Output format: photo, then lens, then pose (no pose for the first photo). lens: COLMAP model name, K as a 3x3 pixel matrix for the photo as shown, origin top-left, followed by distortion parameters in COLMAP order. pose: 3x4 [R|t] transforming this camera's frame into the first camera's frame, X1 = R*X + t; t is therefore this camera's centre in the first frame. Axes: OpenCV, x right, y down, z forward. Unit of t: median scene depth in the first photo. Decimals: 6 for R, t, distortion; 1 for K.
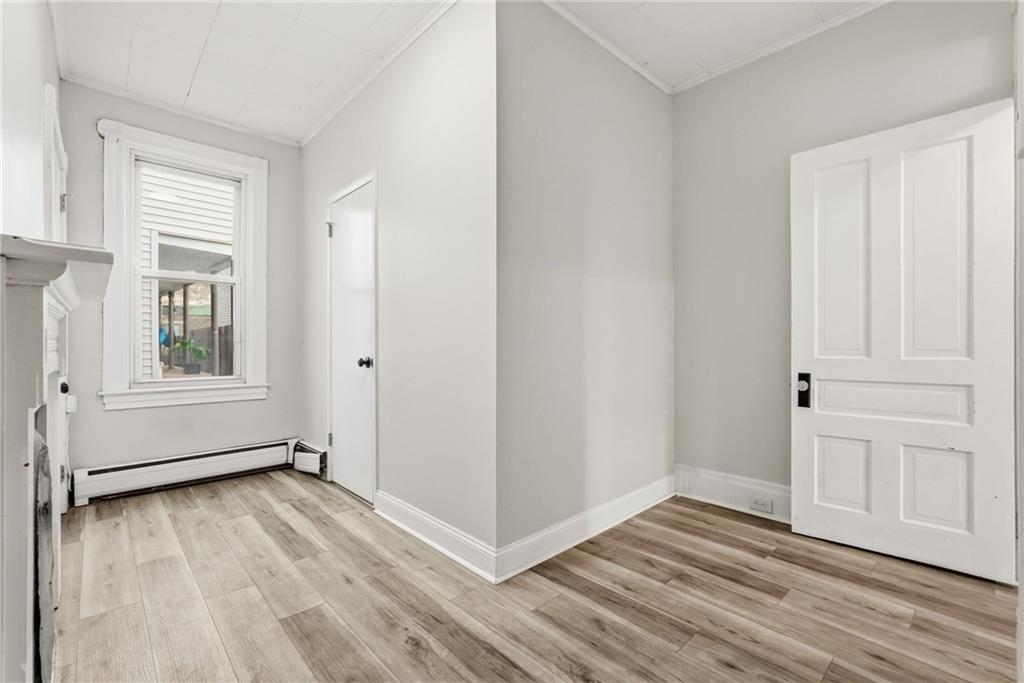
lens RADIAL K [[473.5, 0, 517.6], [0, 473.5, 342.0], [0, 0, 1]] dist [-0.002488, 0.001118]
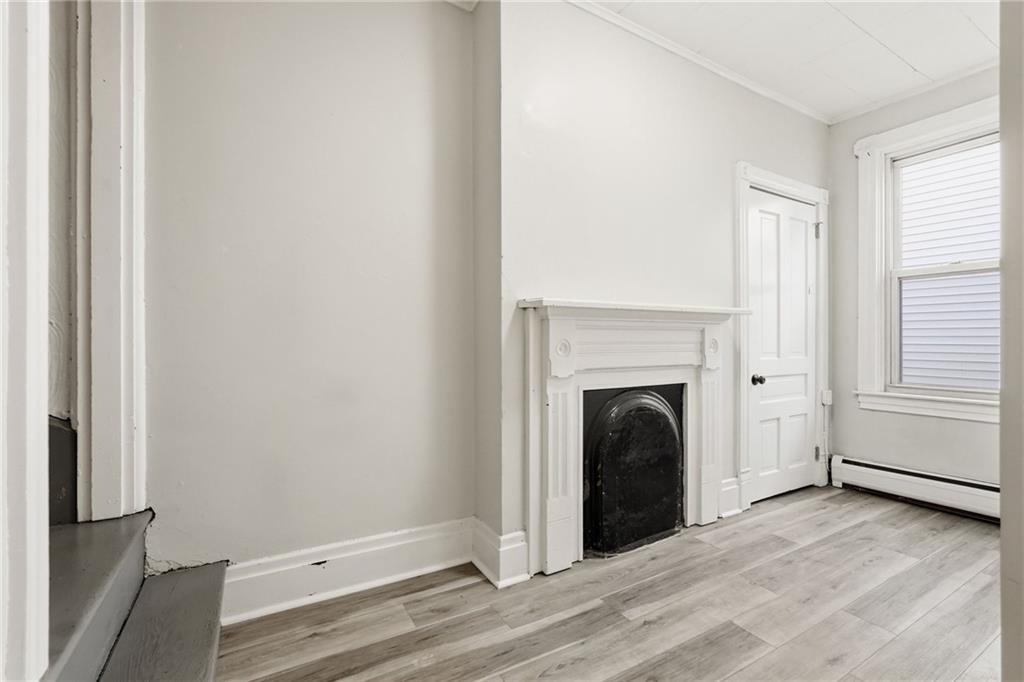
lens RADIAL K [[473.5, 0, 517.6], [0, 473.5, 341.5], [0, 0, 1]] dist [-0.002488, 0.001118]
pose [[-0.256521, -0.001881, -0.966537, 0.397312], [0.001148, 0.999997, -0.002251, -0.007310], [0.966538, -0.001687, -0.256518, 0.546003]]
